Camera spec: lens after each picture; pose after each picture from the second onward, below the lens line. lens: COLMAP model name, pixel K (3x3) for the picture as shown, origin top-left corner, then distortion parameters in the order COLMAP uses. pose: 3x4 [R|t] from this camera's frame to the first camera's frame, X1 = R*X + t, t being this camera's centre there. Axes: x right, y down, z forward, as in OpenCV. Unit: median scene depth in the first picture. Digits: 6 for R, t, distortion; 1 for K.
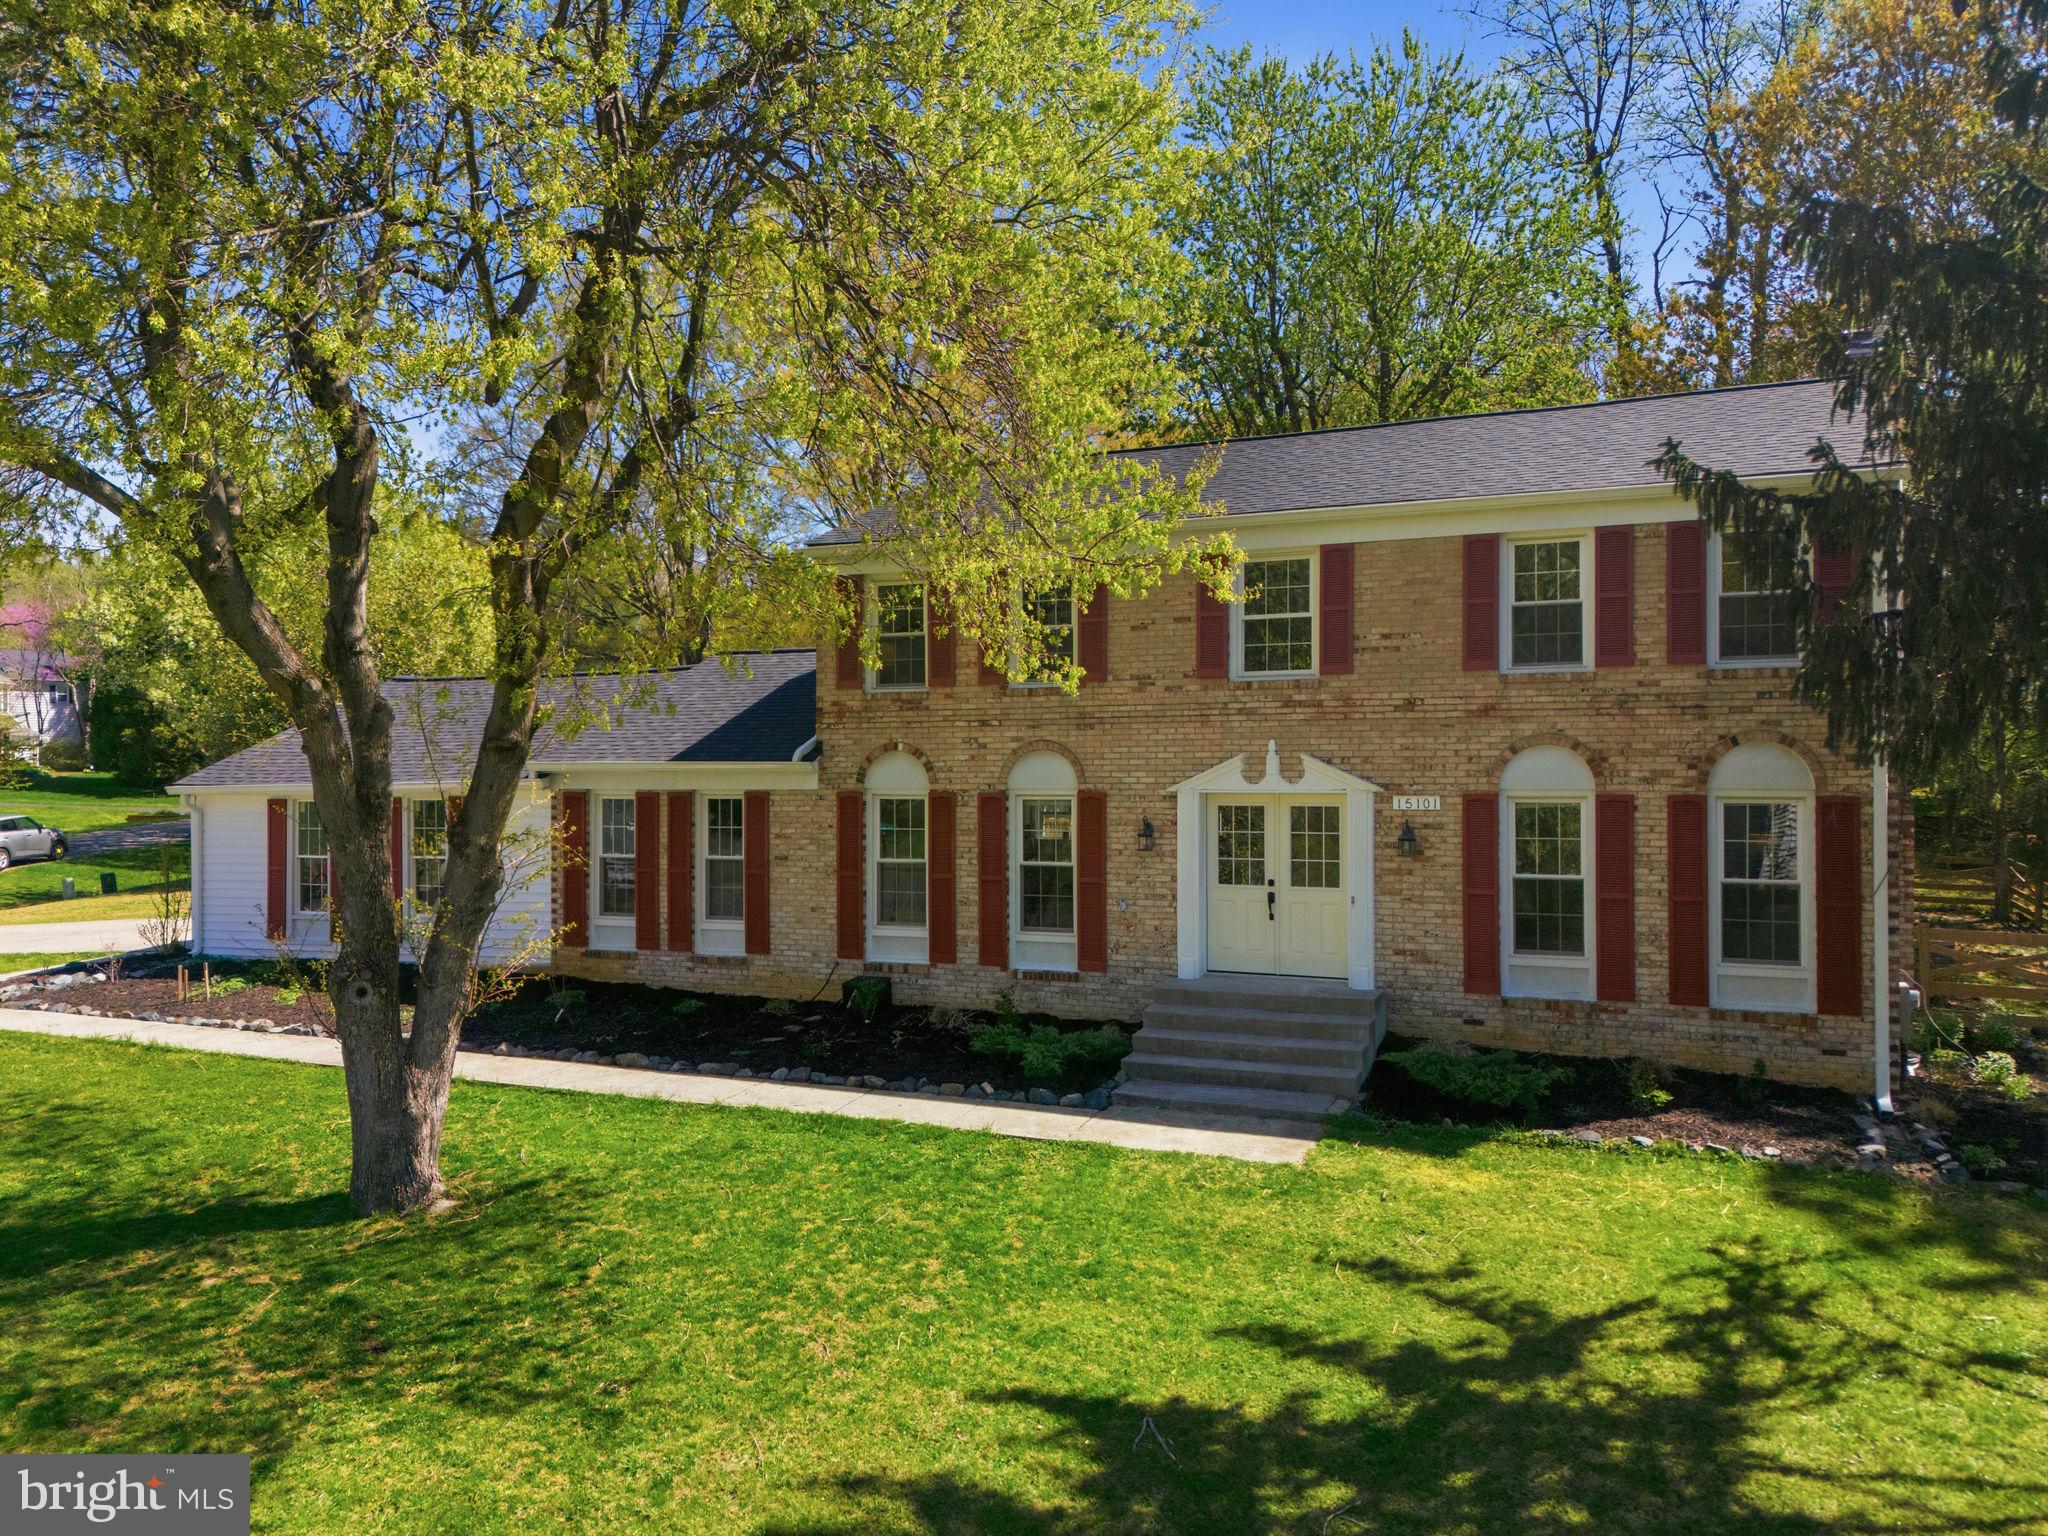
lens RADIAL K [[1287.8, 0, 1024.0], [0, 1287.8, 768.0], [0, 0, 1]] dist [0.088852, -0.051602]
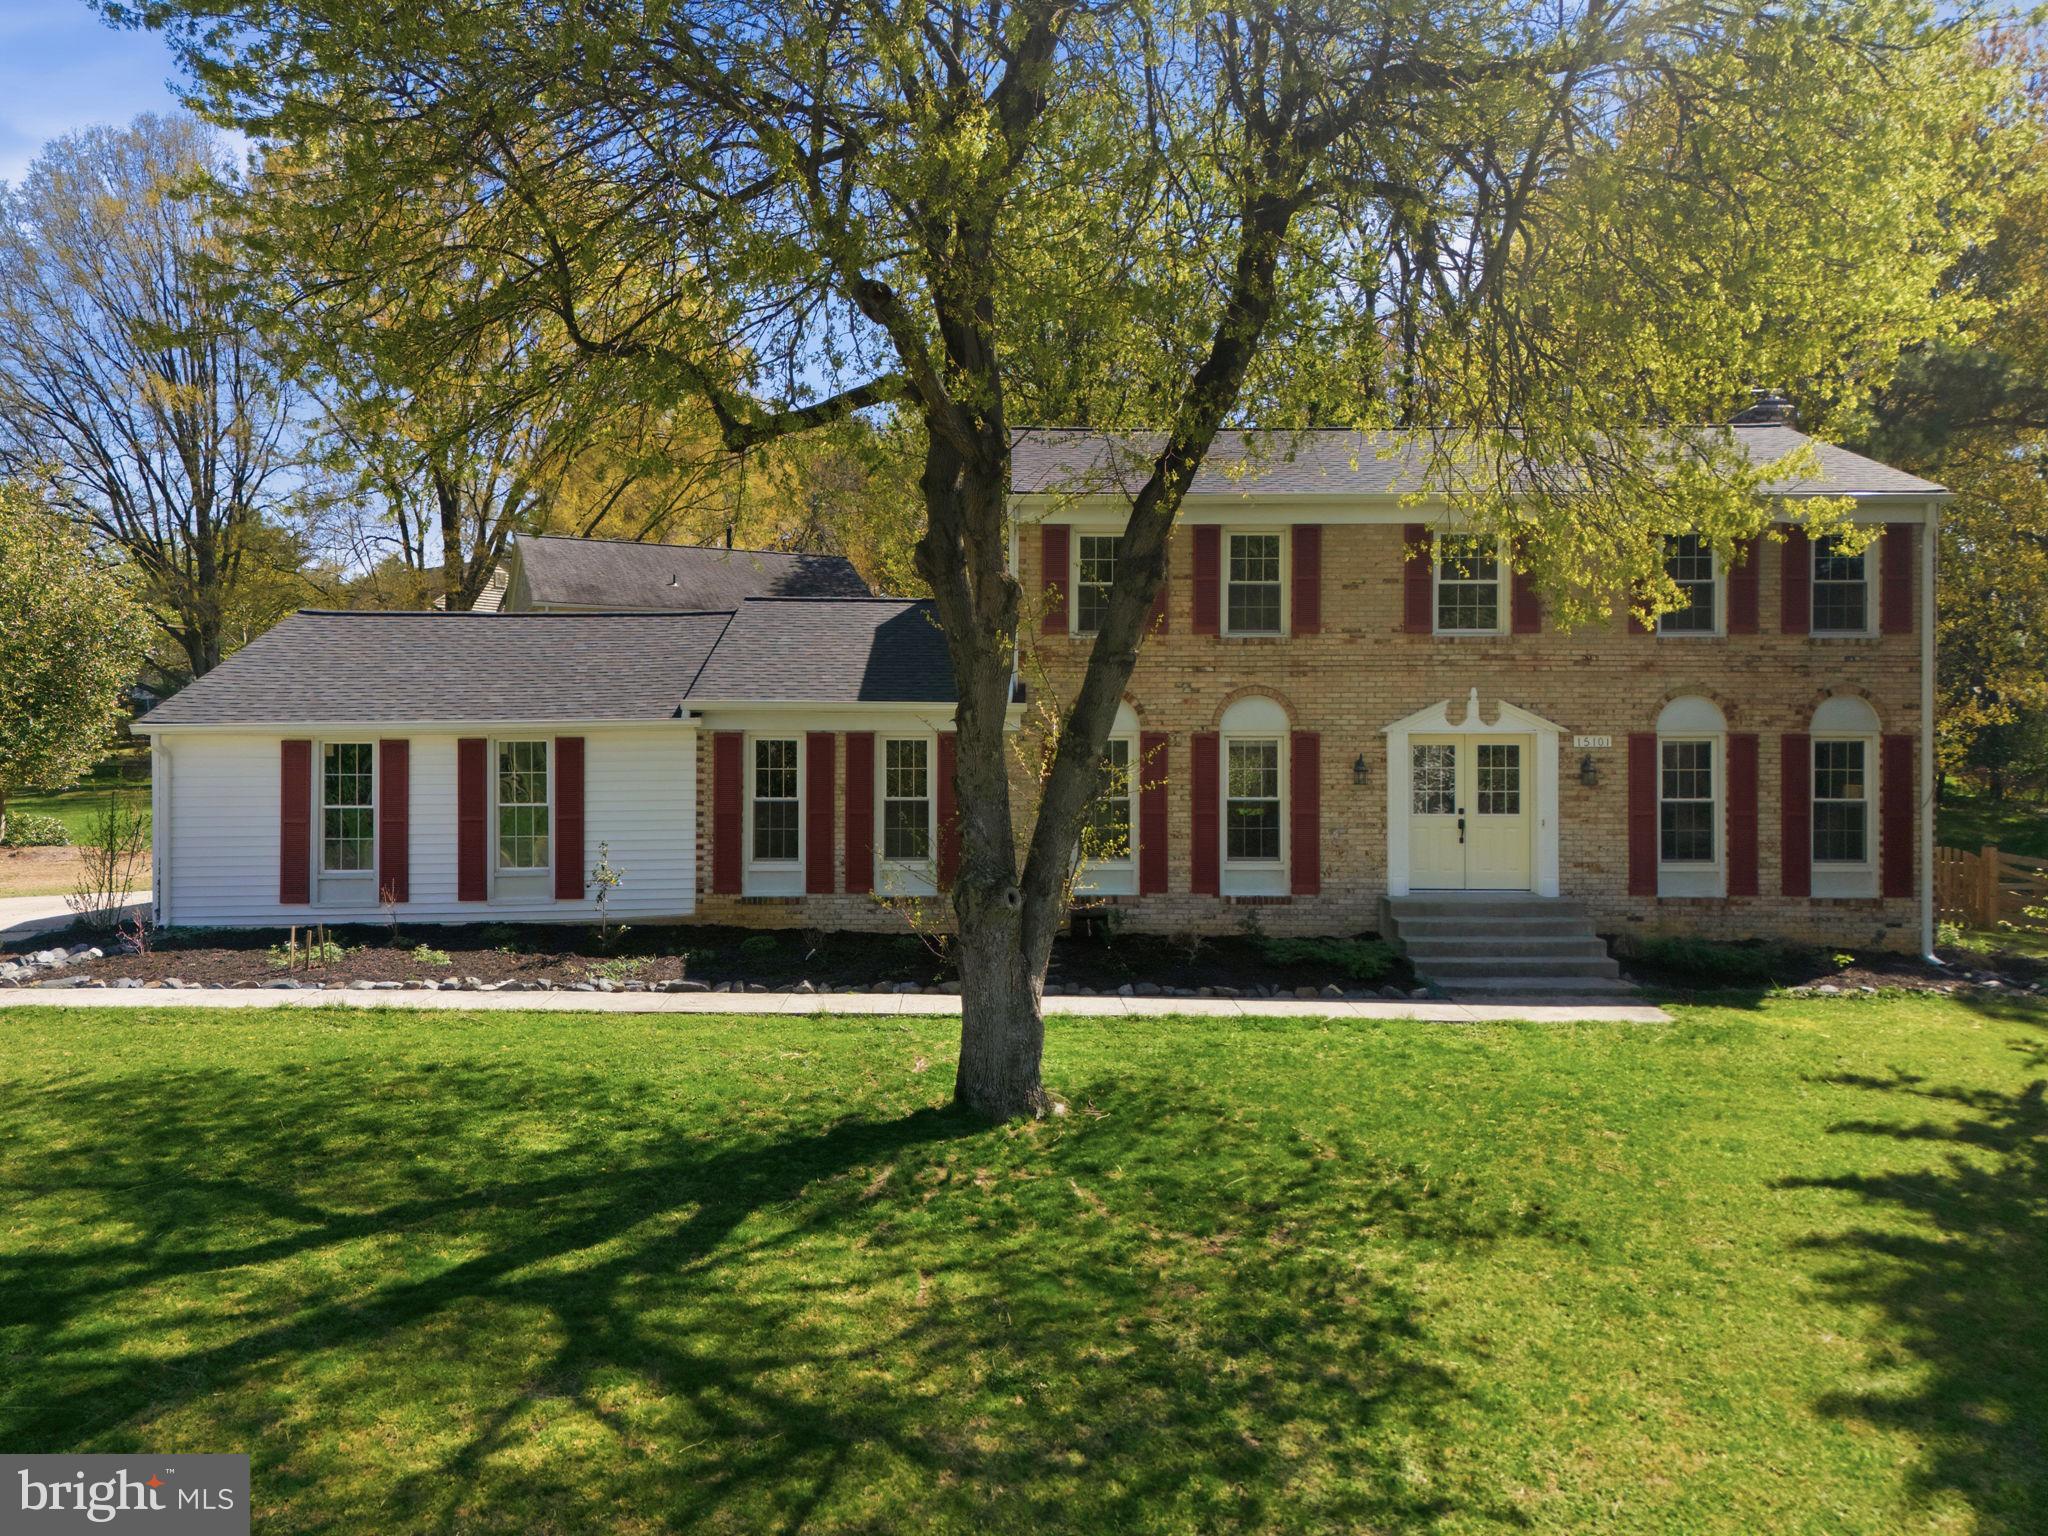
lens RADIAL K [[1287.8, 0, 1024.0], [0, 1287.8, 768.0], [0, 0, 1]] dist [0.088852, -0.051602]
pose [[0.936342, 0.001381, 0.351087, -0.591389], [-0.007574, 0.999839, 0.016269, 0.034019], [-0.351008, -0.017892, 0.936201, 0.043220]]
